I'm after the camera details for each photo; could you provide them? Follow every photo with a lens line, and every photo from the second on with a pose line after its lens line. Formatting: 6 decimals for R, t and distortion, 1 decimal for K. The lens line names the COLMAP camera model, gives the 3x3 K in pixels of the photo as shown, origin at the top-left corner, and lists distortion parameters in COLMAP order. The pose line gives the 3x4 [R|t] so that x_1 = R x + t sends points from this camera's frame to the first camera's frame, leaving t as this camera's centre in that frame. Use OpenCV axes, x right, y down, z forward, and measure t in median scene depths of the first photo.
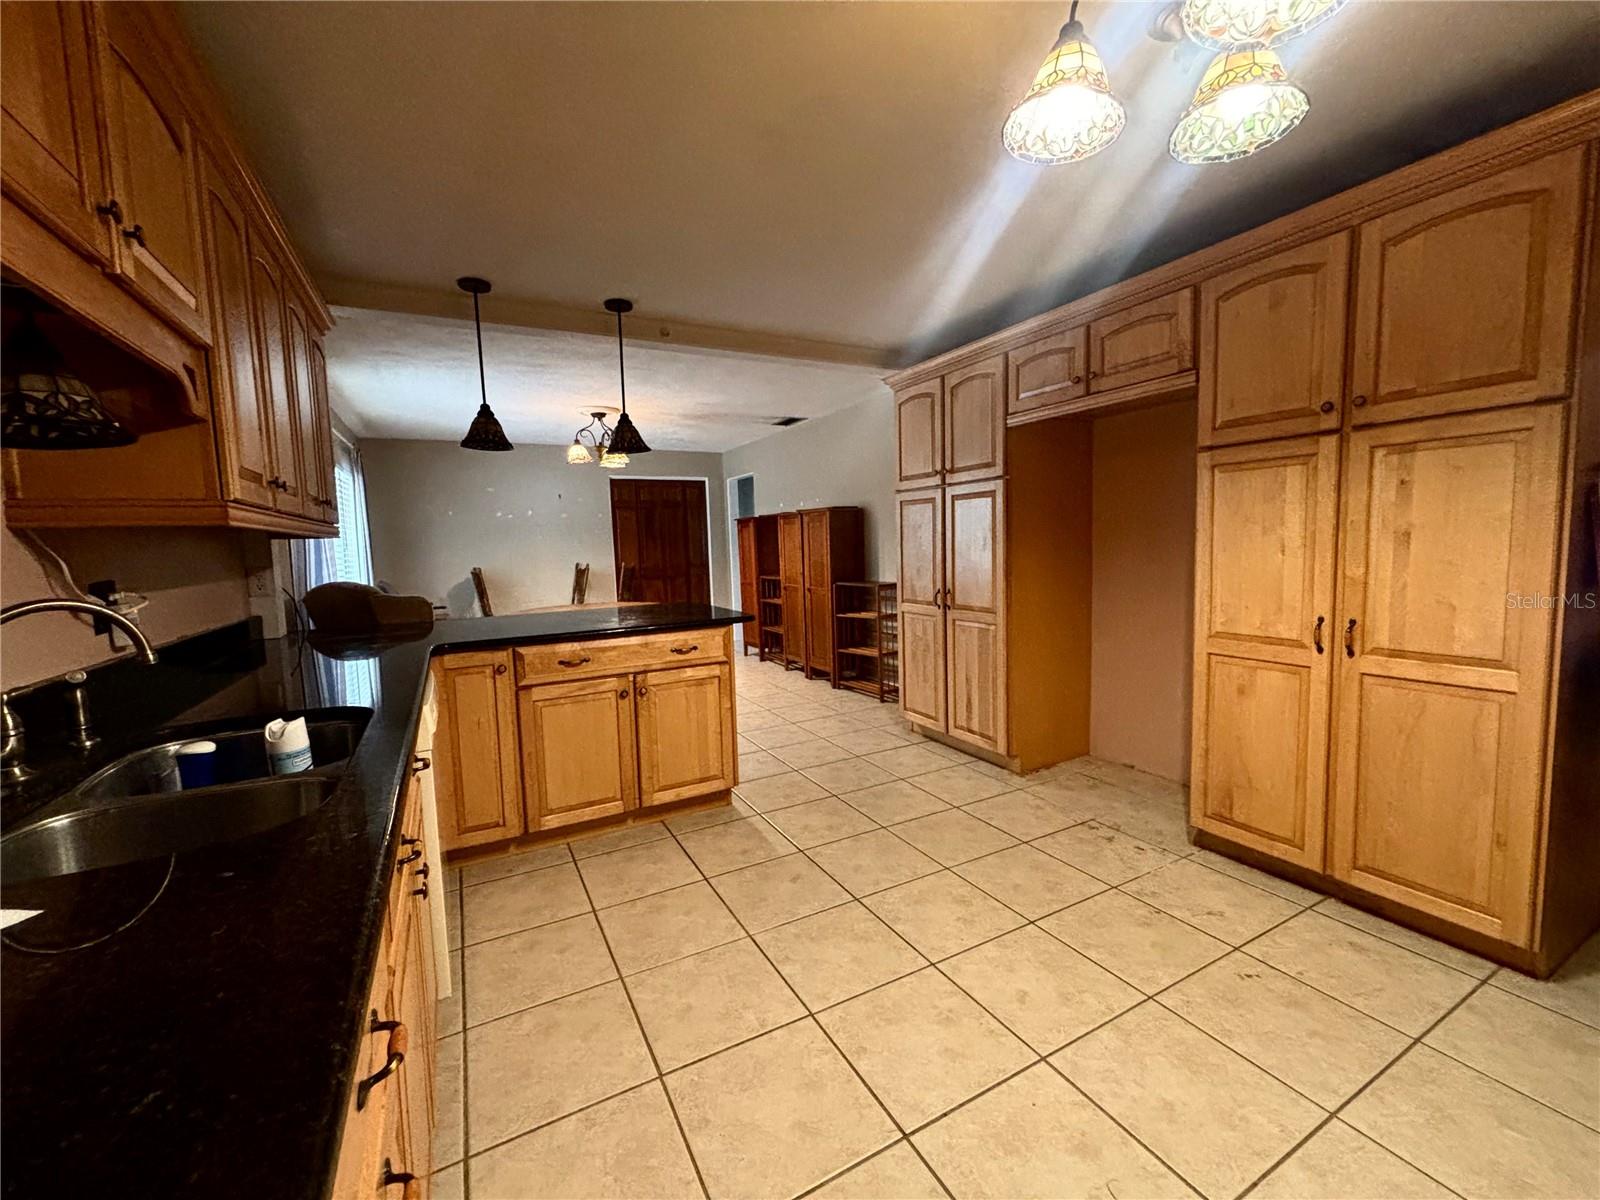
lens RADIAL K [[647.5, 0, 797.4], [0, 647.5, 602.0], [0, 0, 1]] dist [0.003746, -0.001019]
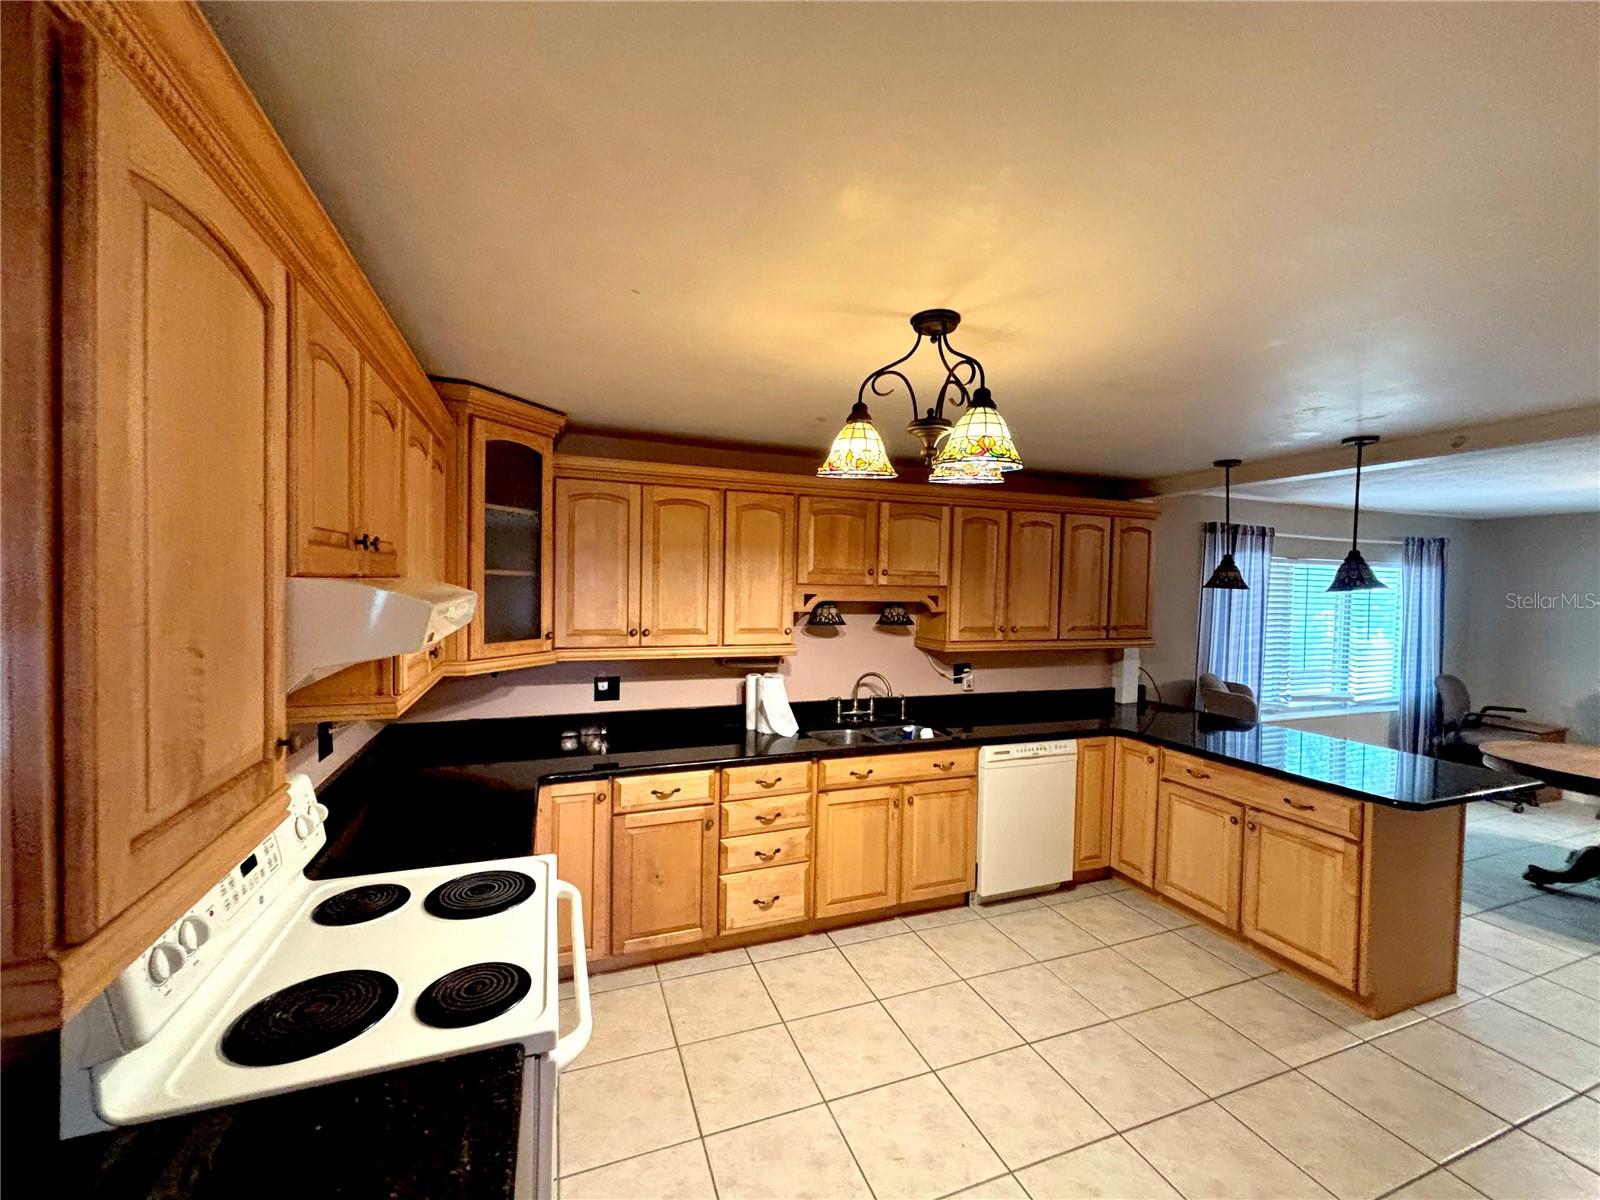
lens RADIAL K [[647.5, 0, 795.8], [0, 647.5, 602.7], [0, 0, 1]] dist [0.003746, -0.001019]
pose [[-0.124932, 0.057550, -0.990495, 0.855048], [-0.108458, 0.991541, 0.071291, -0.211641], [0.986220, 0.116334, -0.117633, 0.340343]]
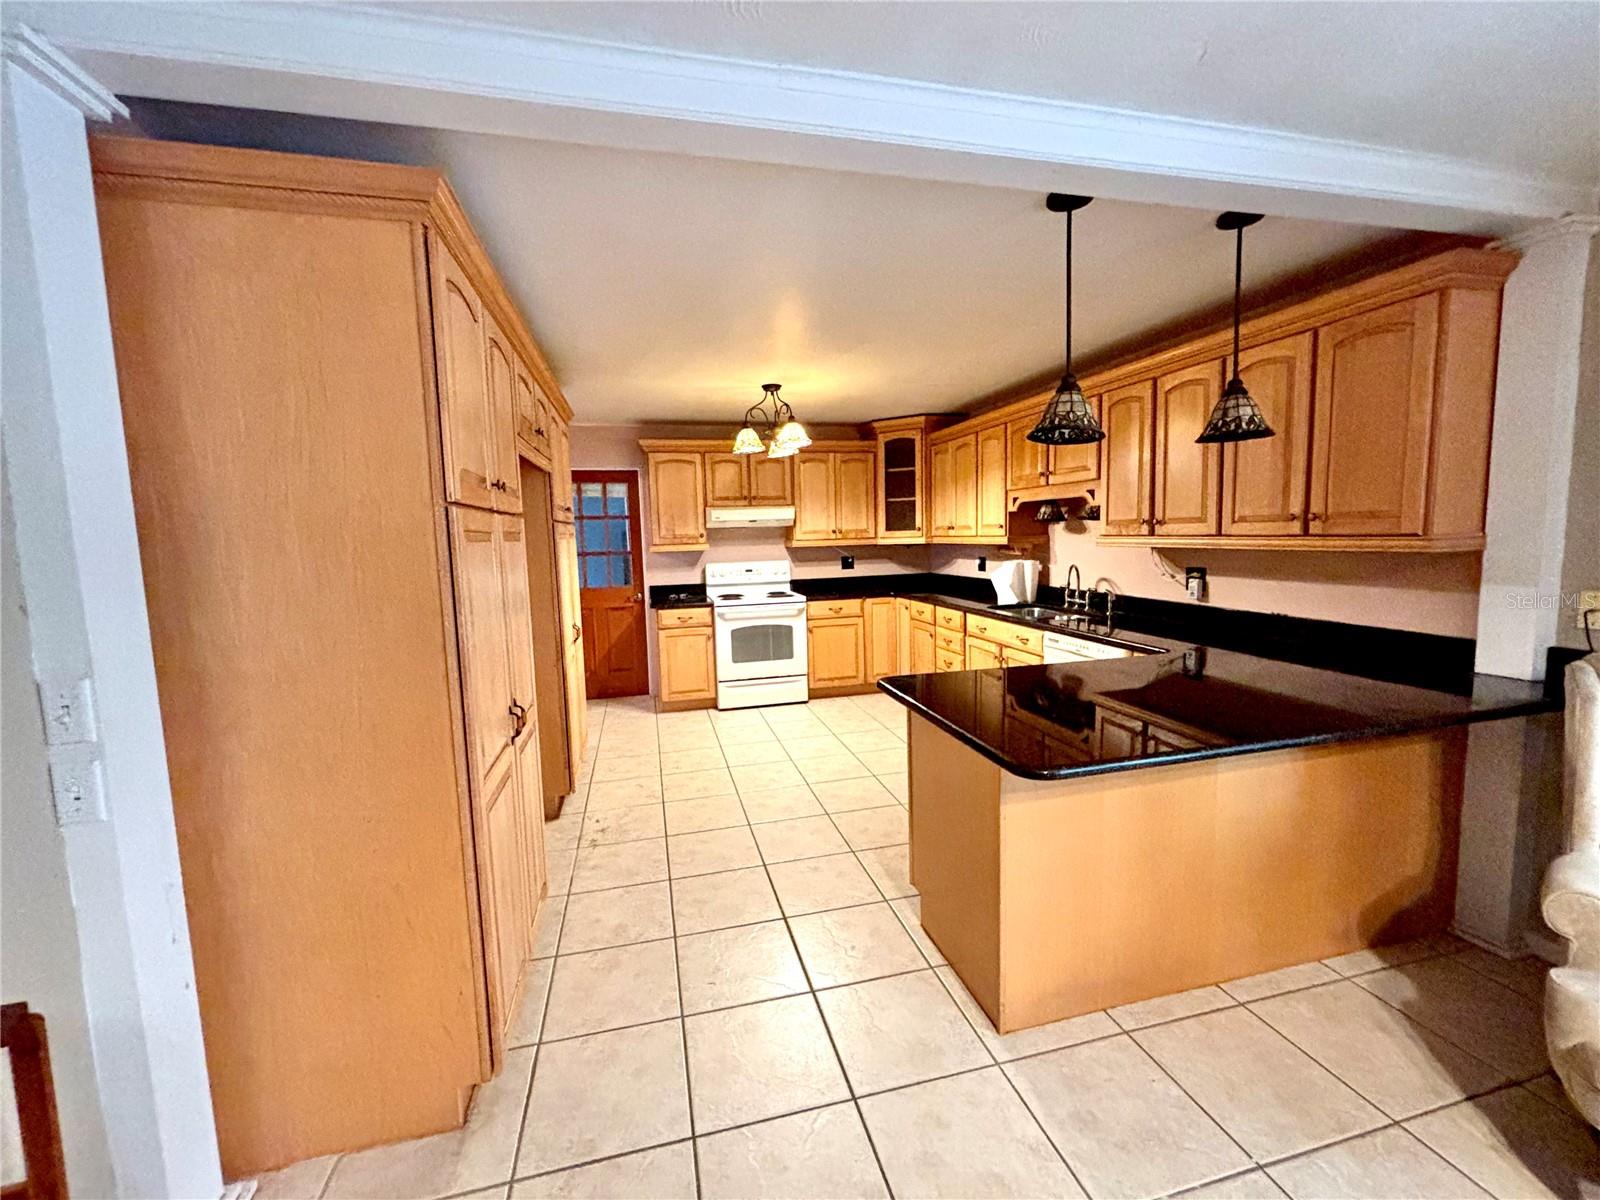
lens RADIAL K [[647.5, 0, 799.0], [0, 647.5, 602.0], [0, 0, 1]] dist [0.003746, -0.001019]
pose [[-0.968890, 0.033439, 0.245221, -0.177383], [0.082089, 0.978160, 0.190955, -0.239586], [-0.233480, 0.205145, -0.950475, 1.849694]]
